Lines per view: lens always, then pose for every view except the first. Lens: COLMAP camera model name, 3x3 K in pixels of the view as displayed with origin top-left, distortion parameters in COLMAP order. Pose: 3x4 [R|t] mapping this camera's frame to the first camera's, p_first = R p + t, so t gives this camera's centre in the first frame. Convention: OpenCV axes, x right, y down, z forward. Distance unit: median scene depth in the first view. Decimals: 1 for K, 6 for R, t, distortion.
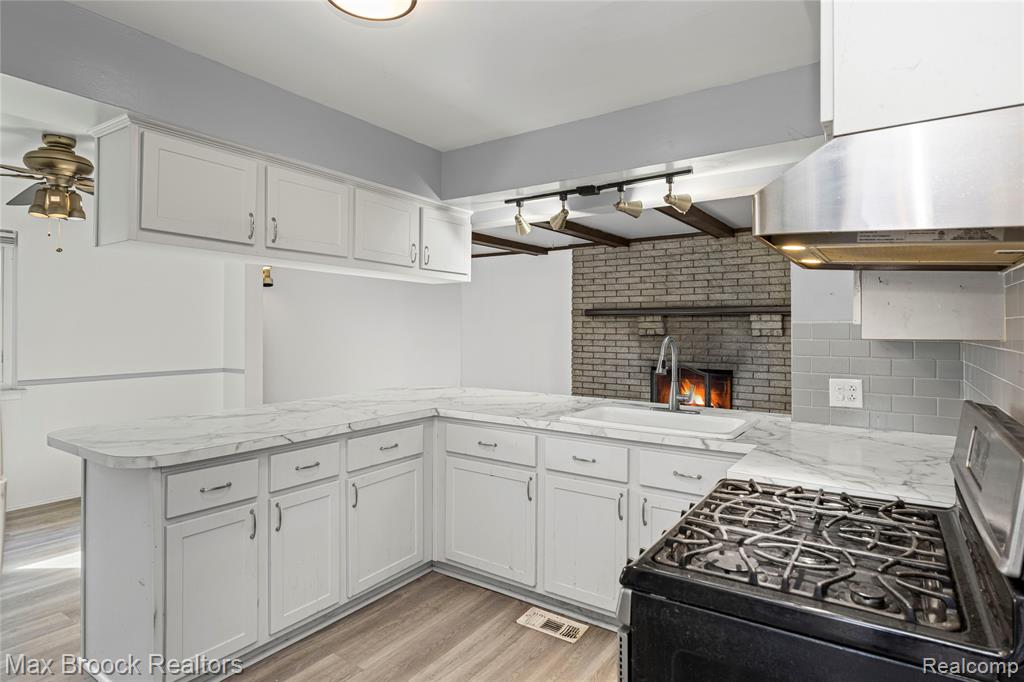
lens RADIAL K [[558.9, 0, 509.7], [0, 558.9, 326.5], [0, 0, 1]] dist [0.005808, -0.001251]
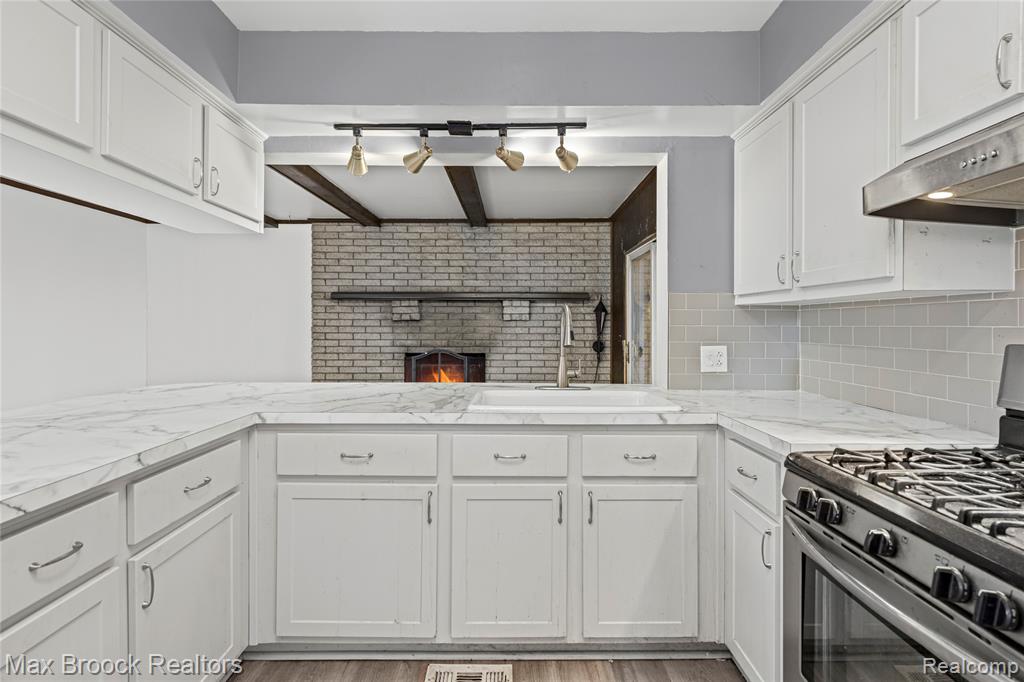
lens RADIAL K [[517.7, 0, 513.3], [0, 517.7, 327.2], [0, 0, 1]] dist [0.000051, -0.000608]
pose [[0.815858, -0.002900, 0.578245, -0.121648], [-0.001981, 0.999968, 0.007810, 0.021362], [-0.578249, -0.007517, 0.815826, 0.173239]]
